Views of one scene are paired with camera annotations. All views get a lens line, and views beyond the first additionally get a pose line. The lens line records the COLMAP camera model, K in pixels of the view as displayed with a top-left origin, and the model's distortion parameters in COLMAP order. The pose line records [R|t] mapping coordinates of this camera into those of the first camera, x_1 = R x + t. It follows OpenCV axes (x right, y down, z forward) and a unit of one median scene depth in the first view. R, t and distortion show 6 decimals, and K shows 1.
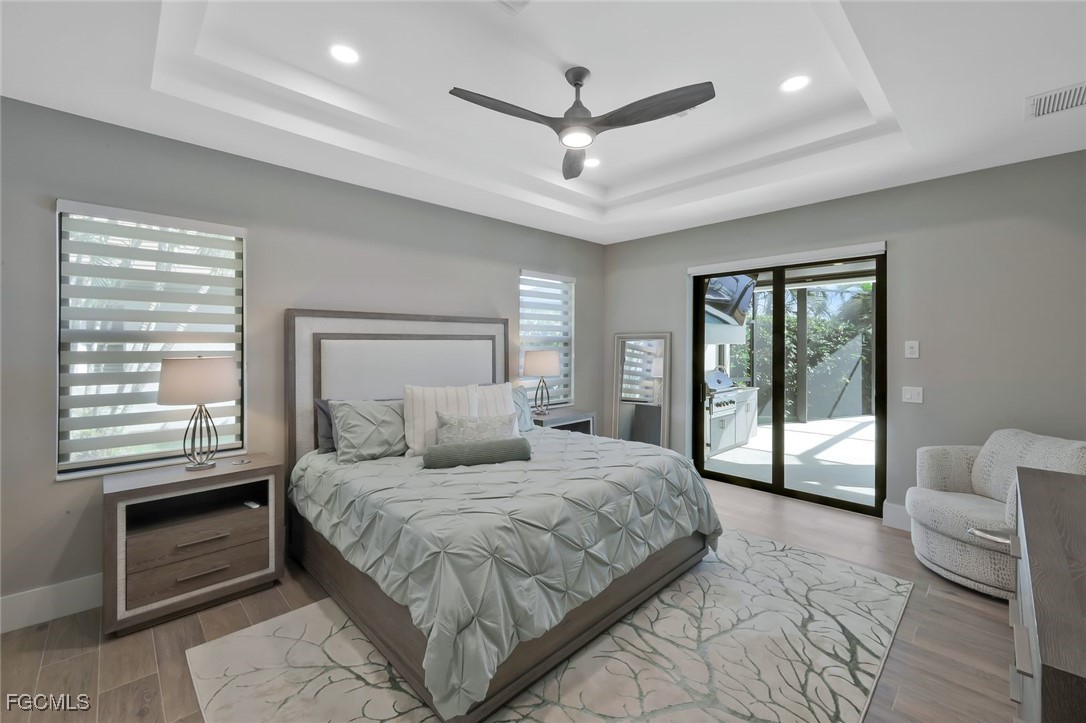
lens RADIAL K [[454.9, 0, 541.6], [0, 454.9, 354.5], [0, 0, 1]] dist [-0.000412, -0.001750]
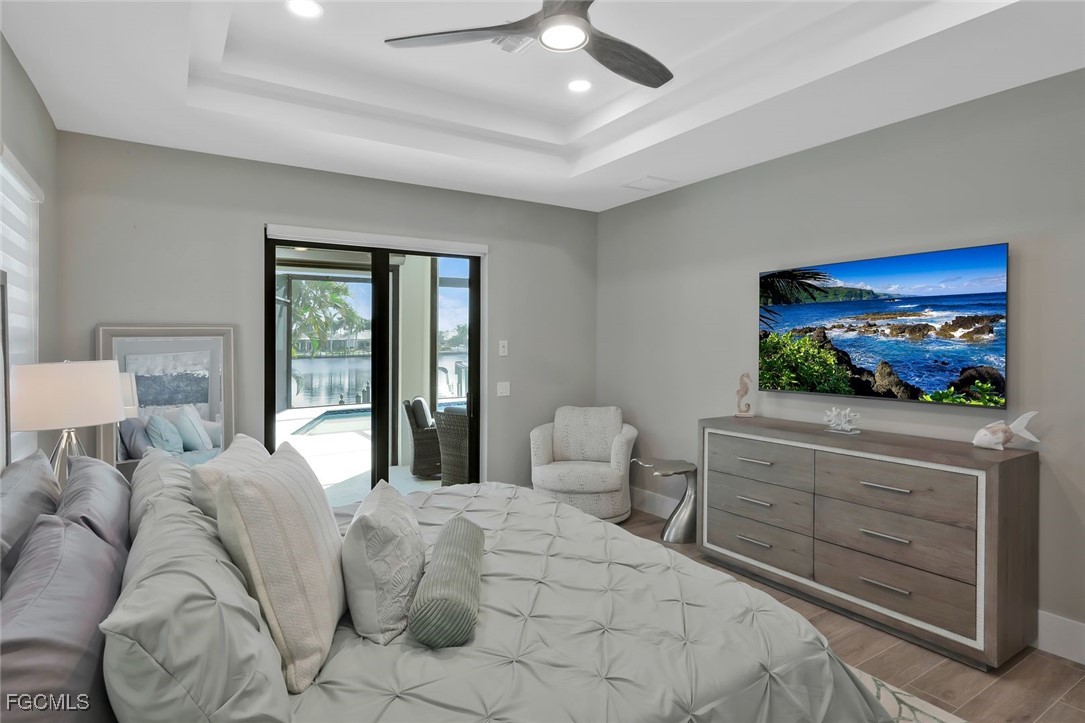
lens RADIAL K [[595.6, 0, 541.8], [0, 595.6, 348.5], [0, 0, 1]] dist [-0.000081, -0.001602]
pose [[0.199754, -0.006426, 0.979825, -0.553714], [0.030245, 0.999542, 0.000389, -0.007531], [-0.979379, 0.029557, 0.199857, 0.601428]]
